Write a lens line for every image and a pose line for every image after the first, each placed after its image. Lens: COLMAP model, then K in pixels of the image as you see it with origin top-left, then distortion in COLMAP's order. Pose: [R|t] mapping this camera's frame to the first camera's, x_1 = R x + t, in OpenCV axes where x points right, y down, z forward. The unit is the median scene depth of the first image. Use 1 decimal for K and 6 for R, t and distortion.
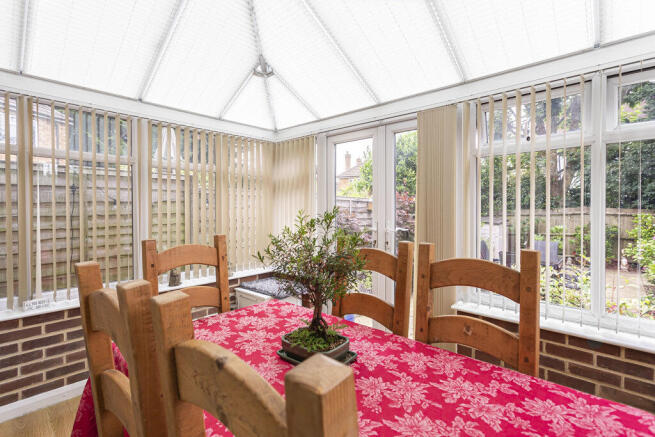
lens RADIAL K [[316.2, 0, 332.0], [0, 316.2, 216.4], [0, 0, 1]] dist [0.002682, 0.001272]
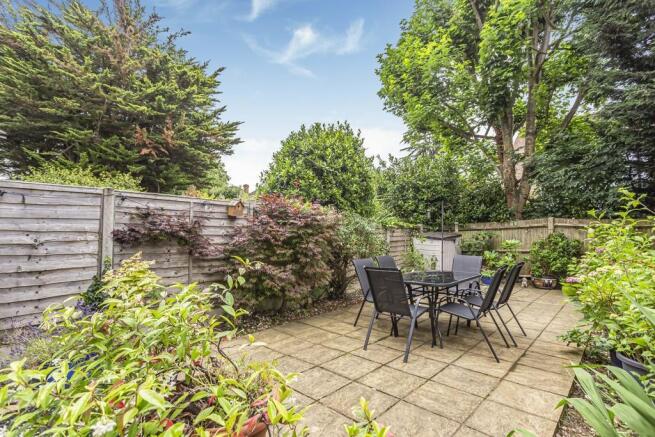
lens RADIAL K [[316.2, 0, 332.0], [0, 316.2, 216.4], [0, 0, 1]] dist [0.002682, 0.001272]
pose [[0.999812, -0.004455, -0.018885, 0.322817], [0.003115, 0.997514, -0.070393, 0.031459], [0.019152, 0.070321, 0.997341, 0.180839]]
